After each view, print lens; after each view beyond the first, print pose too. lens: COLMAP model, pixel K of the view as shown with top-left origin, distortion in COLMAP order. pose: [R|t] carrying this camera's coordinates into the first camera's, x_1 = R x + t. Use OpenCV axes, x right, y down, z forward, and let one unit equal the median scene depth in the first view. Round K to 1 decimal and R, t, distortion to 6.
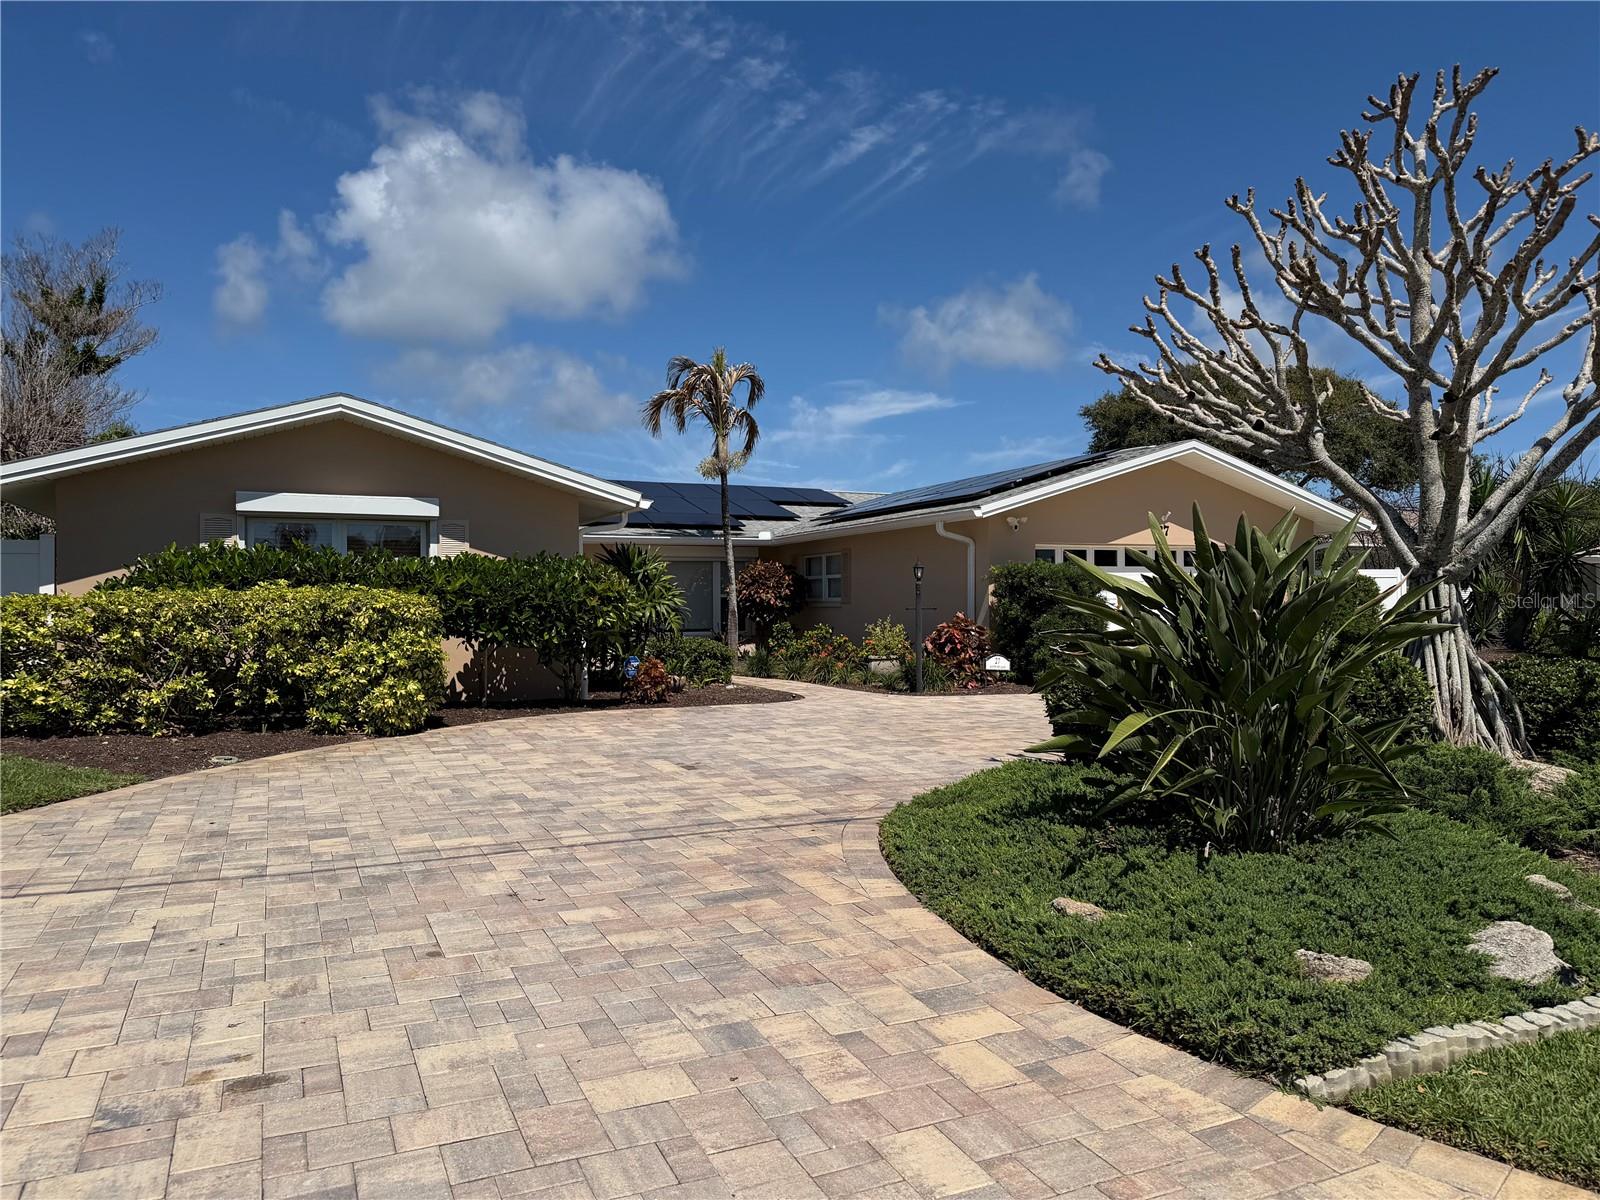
lens RADIAL K [[1105.7, 0, 800.0], [0, 1105.7, 600.0], [0, 0, 1]] dist [0.005907, -0.021056]
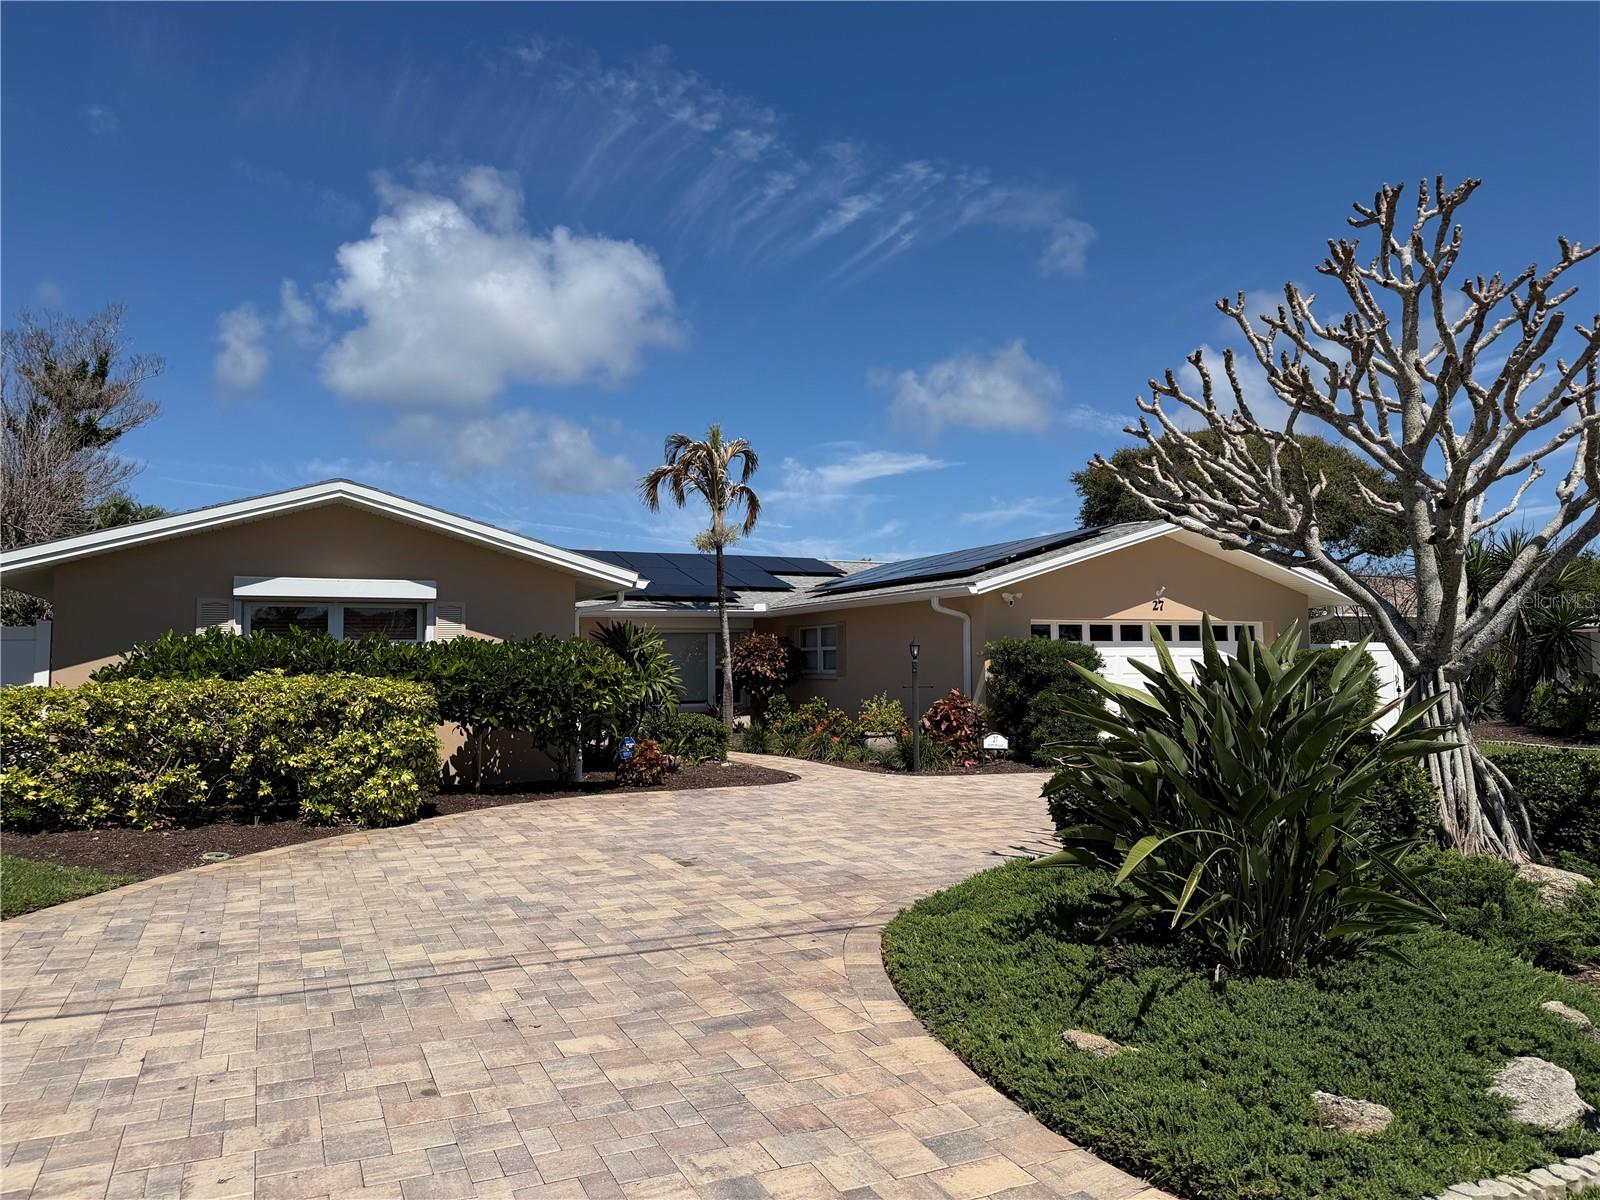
lens RADIAL K [[1107.5, 0, 794.1], [0, 1107.5, 594.7], [0, 0, 1]] dist [-0.004859, -0.008674]
pose [[0.999997, -0.002181, 0.000903, -0.005273], [0.002231, 0.998230, -0.059434, -0.035411], [-0.000772, 0.059436, 0.998232, 0.000721]]
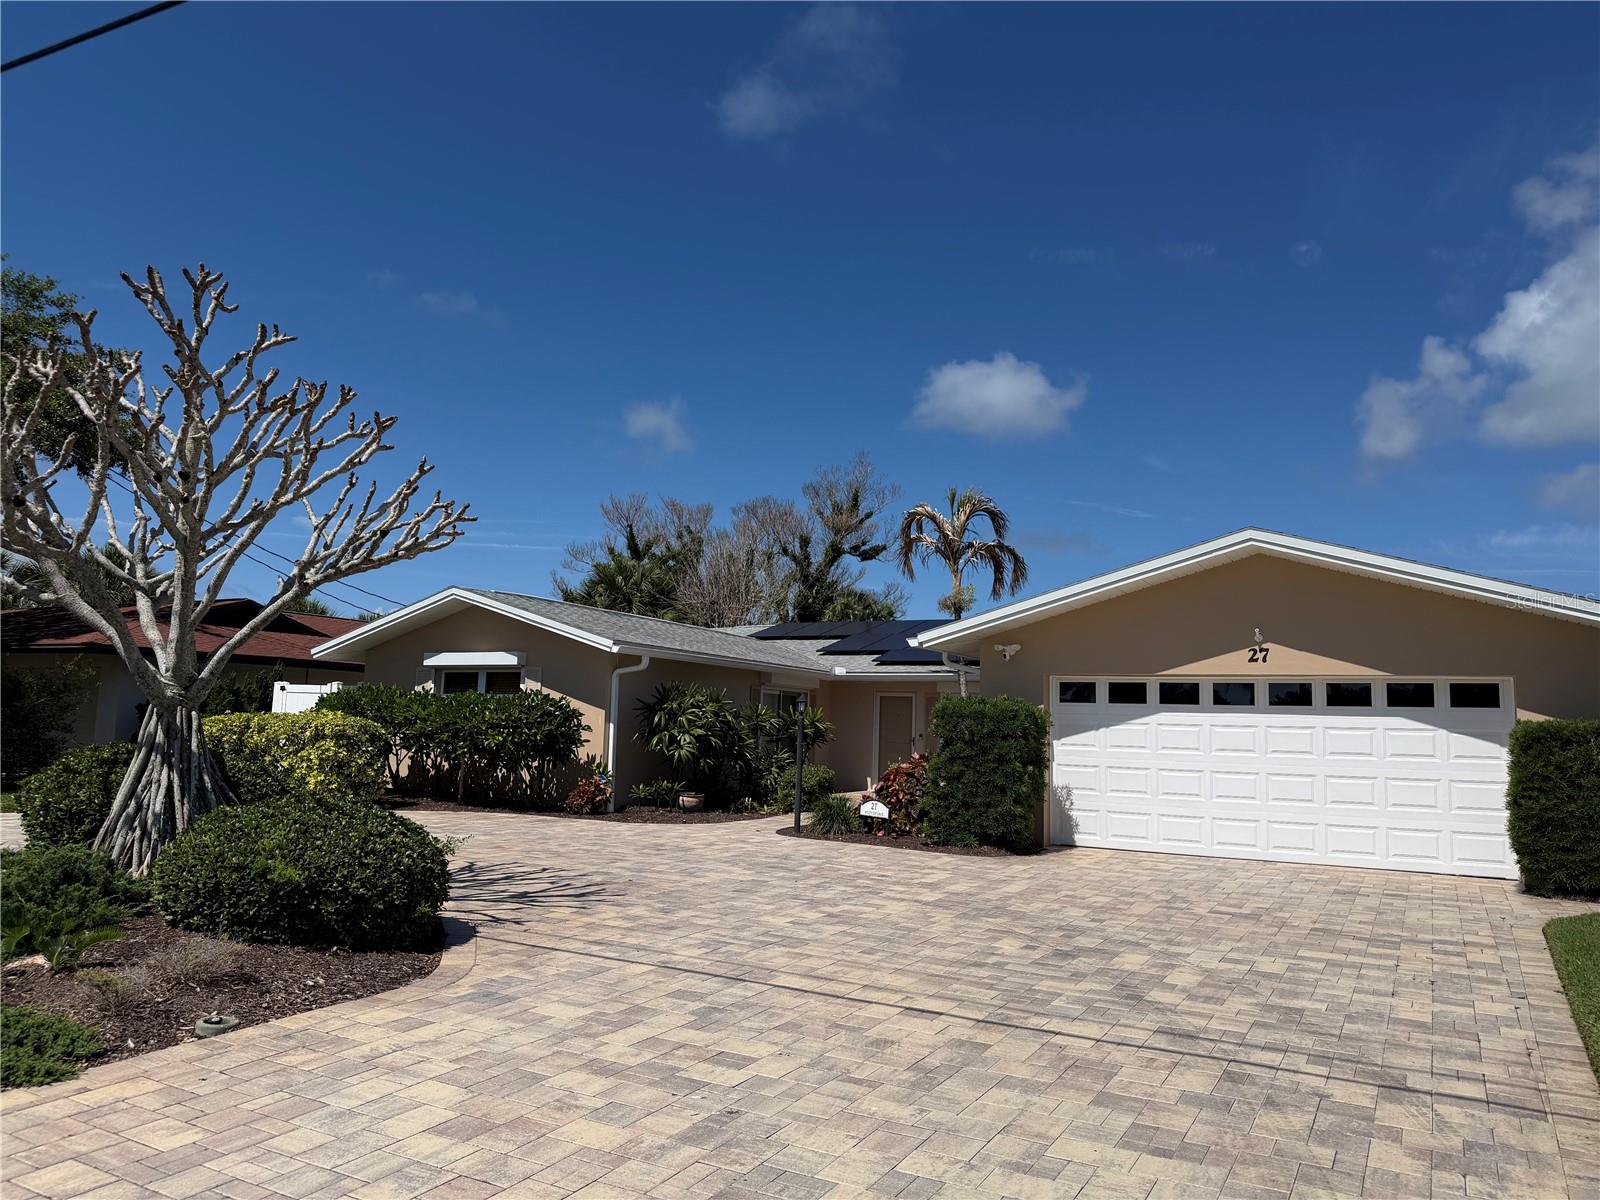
lens RADIAL K [[1148.6, 0, 800.0], [0, 1148.6, 600.0], [0, 0, 1]] dist [0.002248, 0.000090]
pose [[0.574558, -0.070692, -0.815405, 2.048062], [-0.032940, 0.993459, -0.109339, -0.017779], [0.817801, 0.089682, 0.568471, 0.888150]]
